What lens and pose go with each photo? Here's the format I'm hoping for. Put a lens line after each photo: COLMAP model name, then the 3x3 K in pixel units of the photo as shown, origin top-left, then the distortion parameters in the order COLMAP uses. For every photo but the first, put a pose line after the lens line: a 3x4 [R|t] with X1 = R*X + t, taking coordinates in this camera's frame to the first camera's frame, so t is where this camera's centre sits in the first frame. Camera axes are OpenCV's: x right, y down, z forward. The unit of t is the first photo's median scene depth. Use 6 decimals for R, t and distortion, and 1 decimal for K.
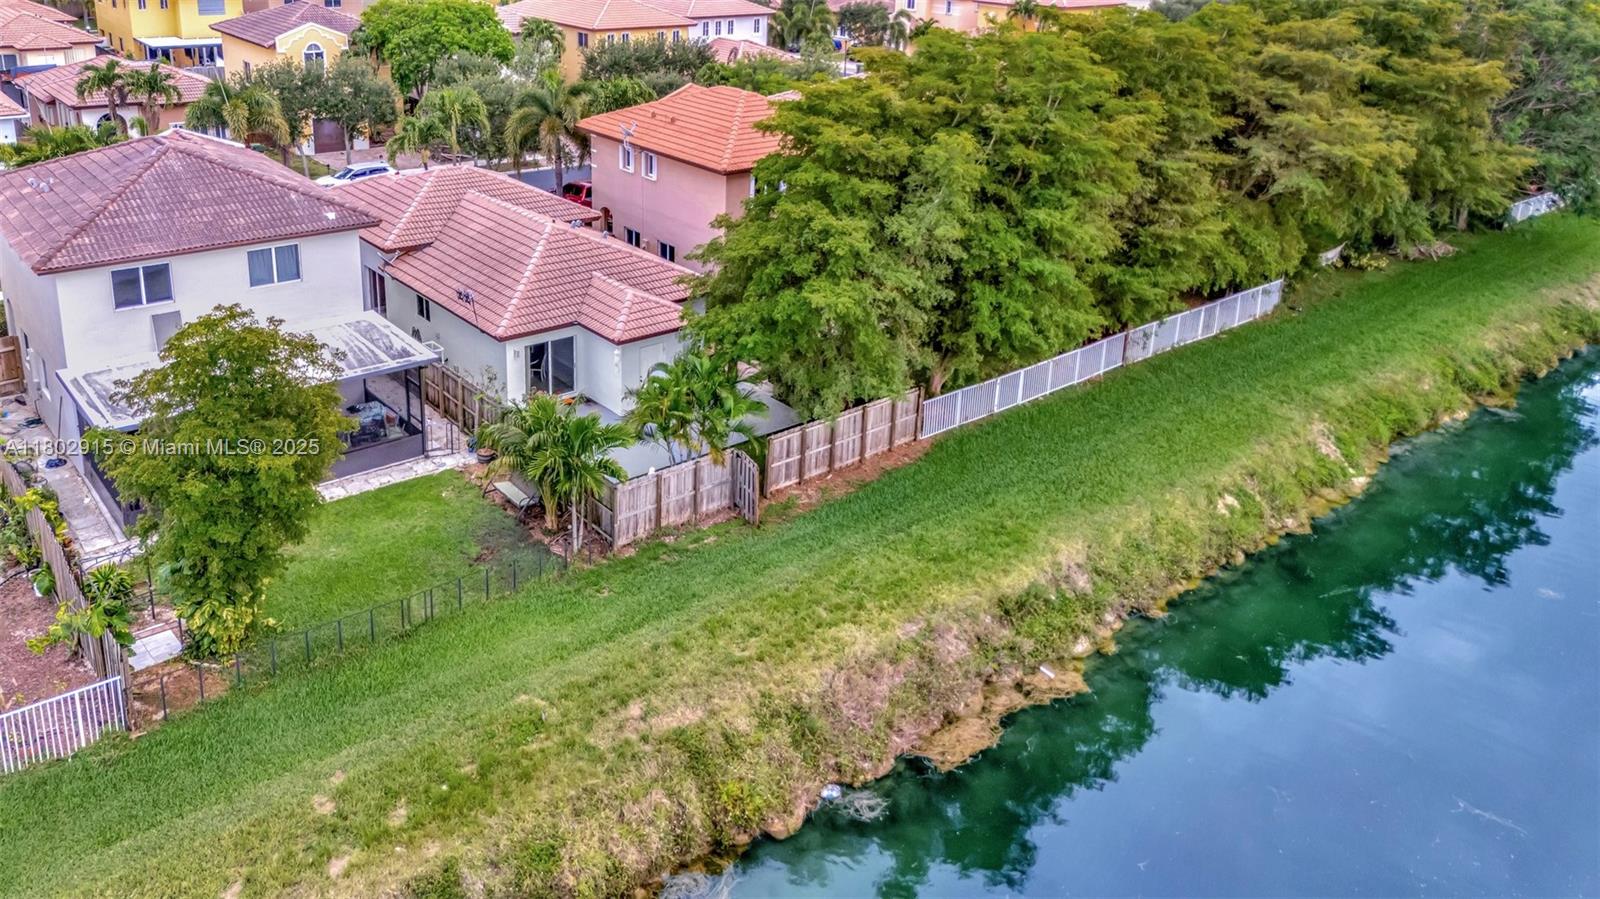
lens RADIAL K [[1178.8, 0, 799.7], [0, 1178.8, 443.8], [0, 0, 1]] dist [0.050451, -0.001061]
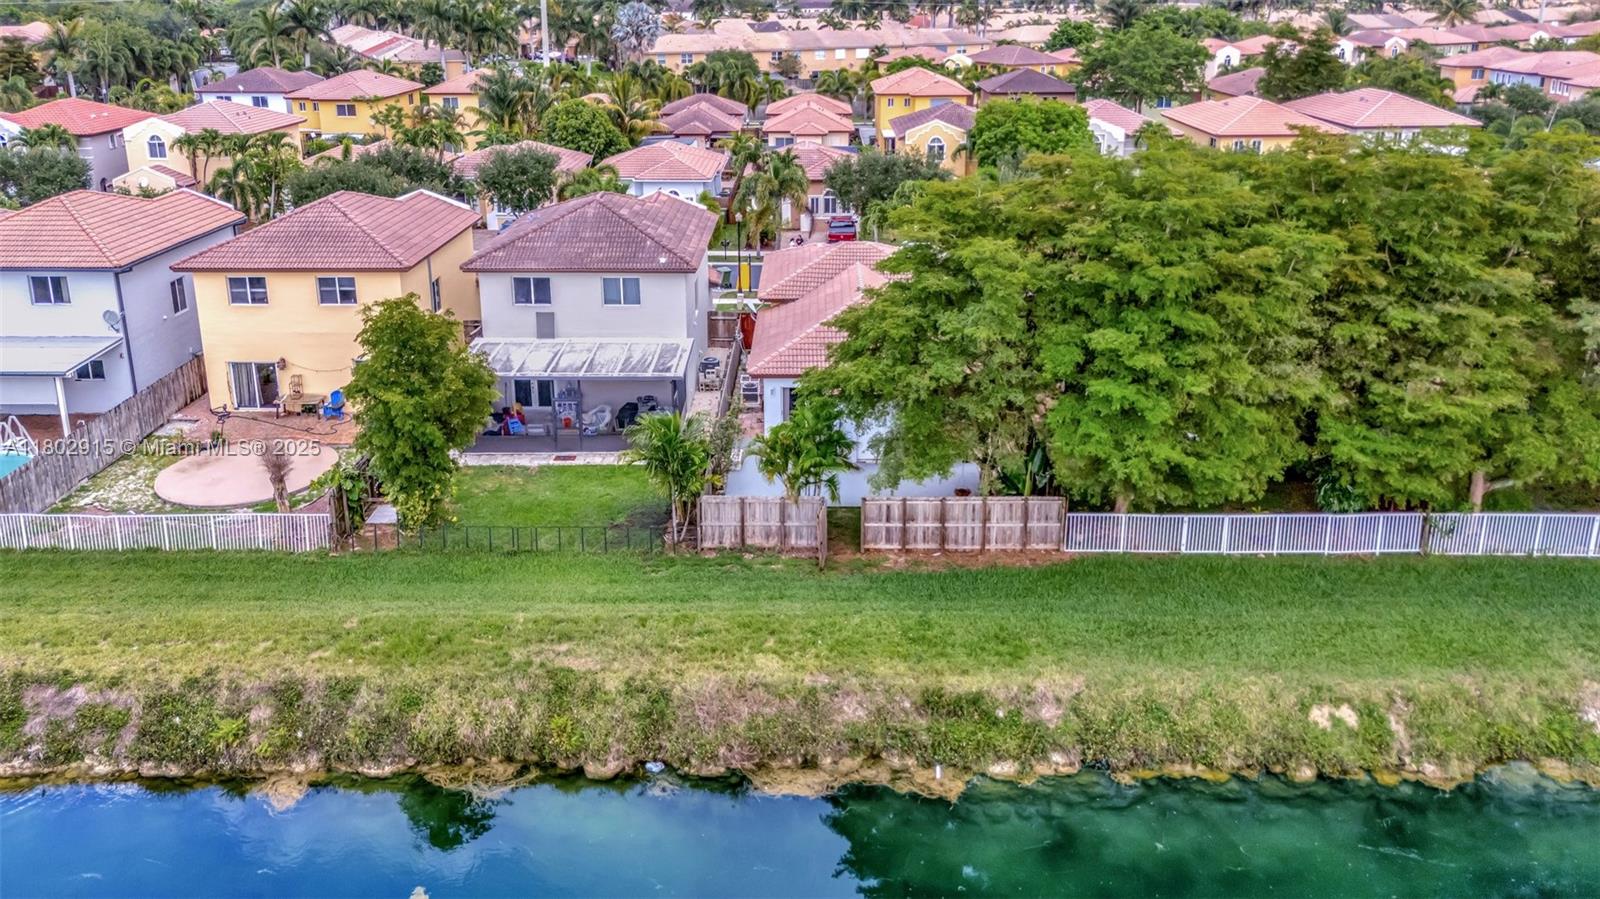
lens RADIAL K [[1178.8, 0, 799.6], [0, 1178.8, 453.7], [0, 0, 1]] dist [0.050451, -0.001061]
pose [[0.764761, 0.217973, -0.606324, 0.602953], [-0.257764, 0.965954, 0.022140, -0.055379], [0.590507, 0.139357, 0.794909, 0.077718]]
